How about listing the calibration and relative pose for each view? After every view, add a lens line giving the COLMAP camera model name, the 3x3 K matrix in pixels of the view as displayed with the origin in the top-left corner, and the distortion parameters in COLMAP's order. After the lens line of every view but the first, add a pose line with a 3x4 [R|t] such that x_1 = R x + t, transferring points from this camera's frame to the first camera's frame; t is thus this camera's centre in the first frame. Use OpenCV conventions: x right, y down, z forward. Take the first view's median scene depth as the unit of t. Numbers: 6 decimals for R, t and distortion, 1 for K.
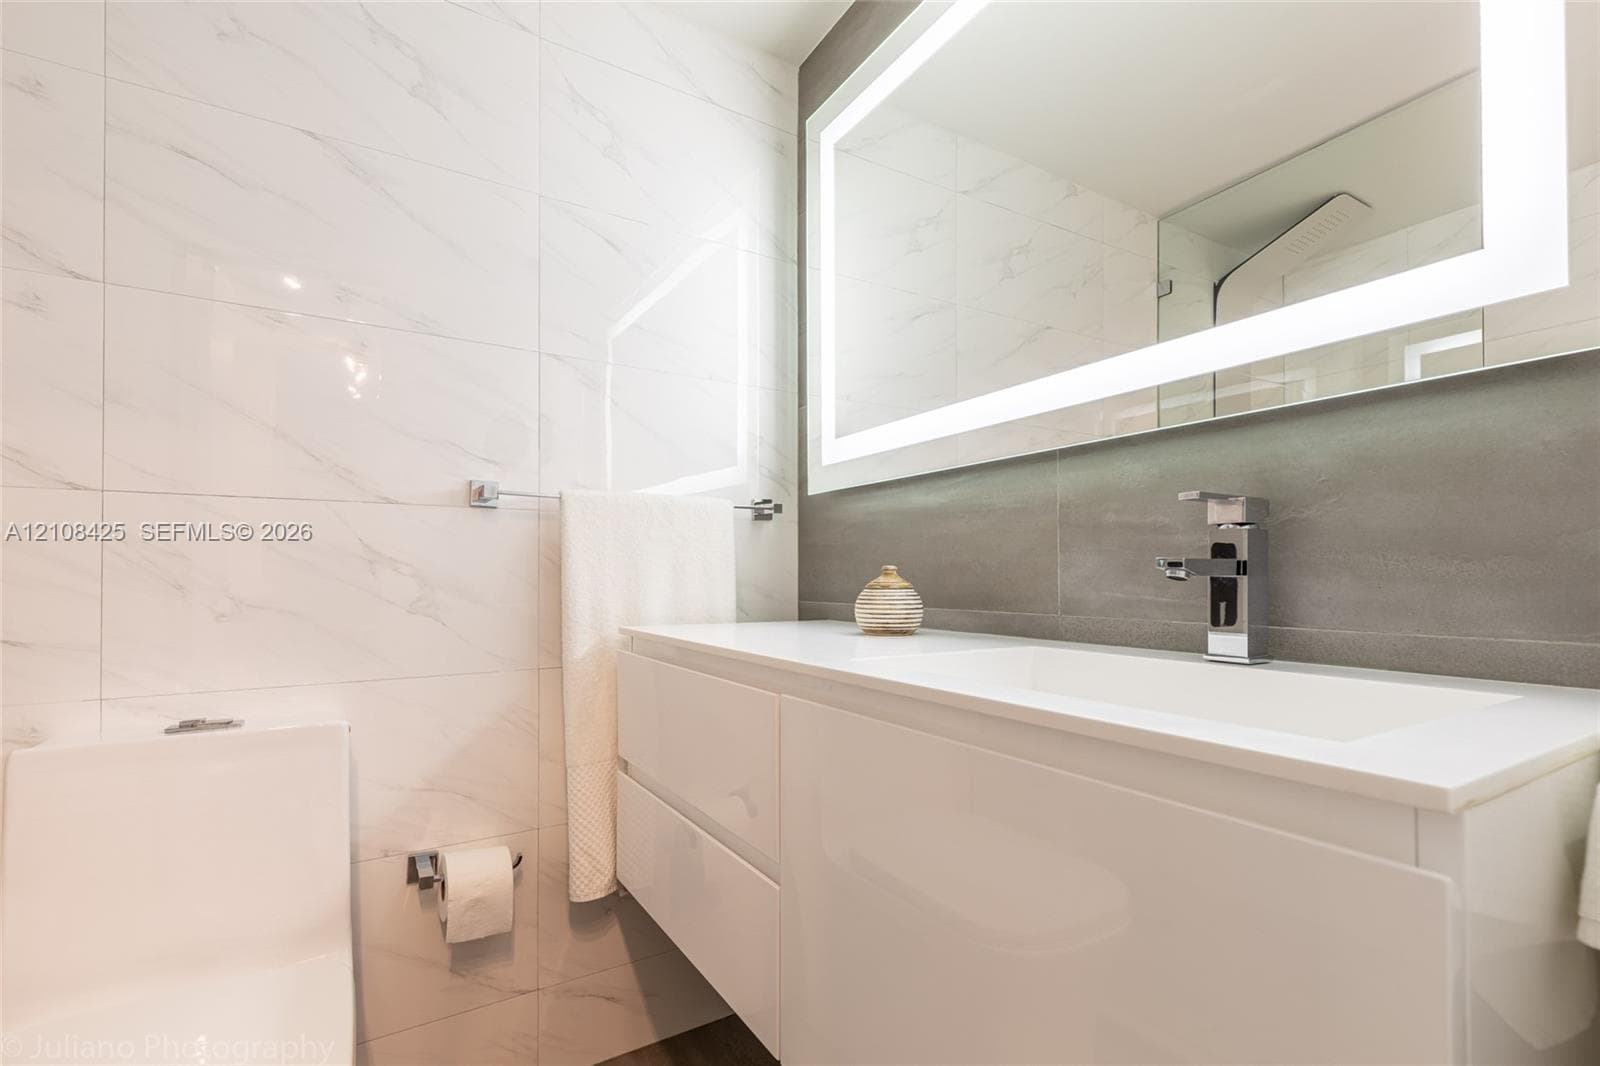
lens RADIAL K [[724.8, 0, 810.7], [0, 724.8, 541.5], [0, 0, 1]] dist [0.013956, -0.000664]
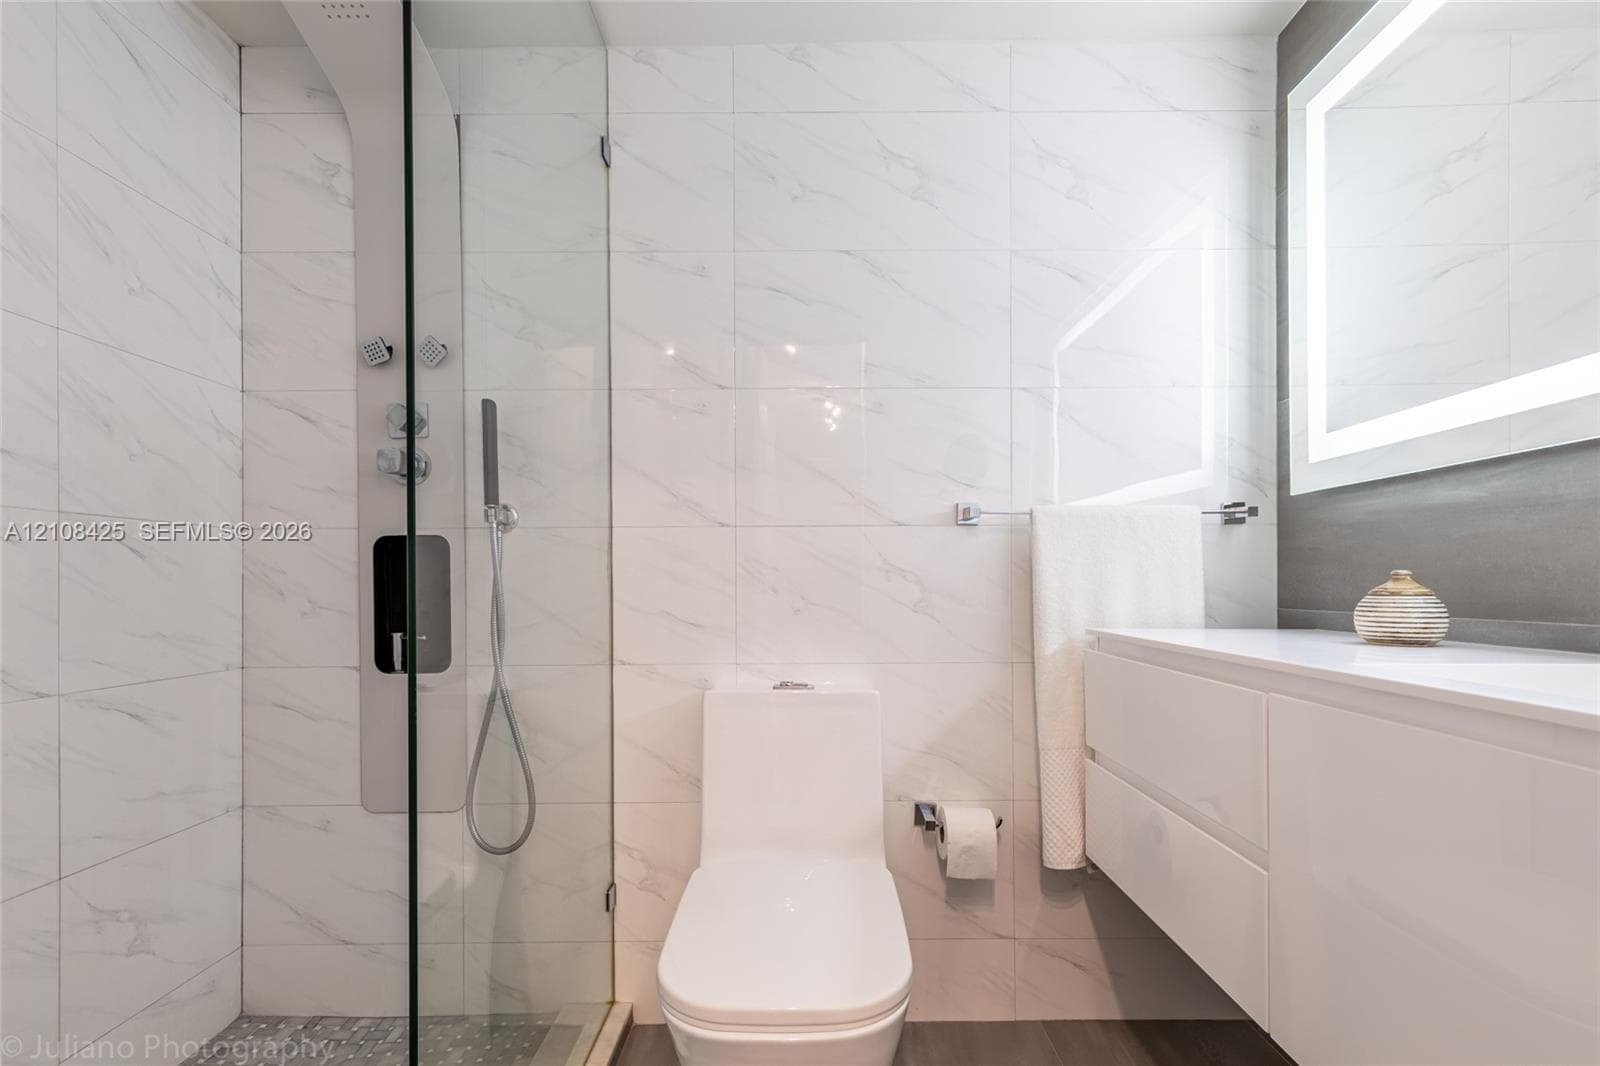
lens RADIAL K [[745.0, 0, 802.3], [0, 745.0, 578.0], [0, 0, 1]] dist [0.007539, -0.001160]
pose [[0.840954, -0.005222, -0.541082, -0.013218], [0.027999, 0.999034, 0.033874, -0.008487], [0.540382, -0.043636, 0.840287, -0.170117]]
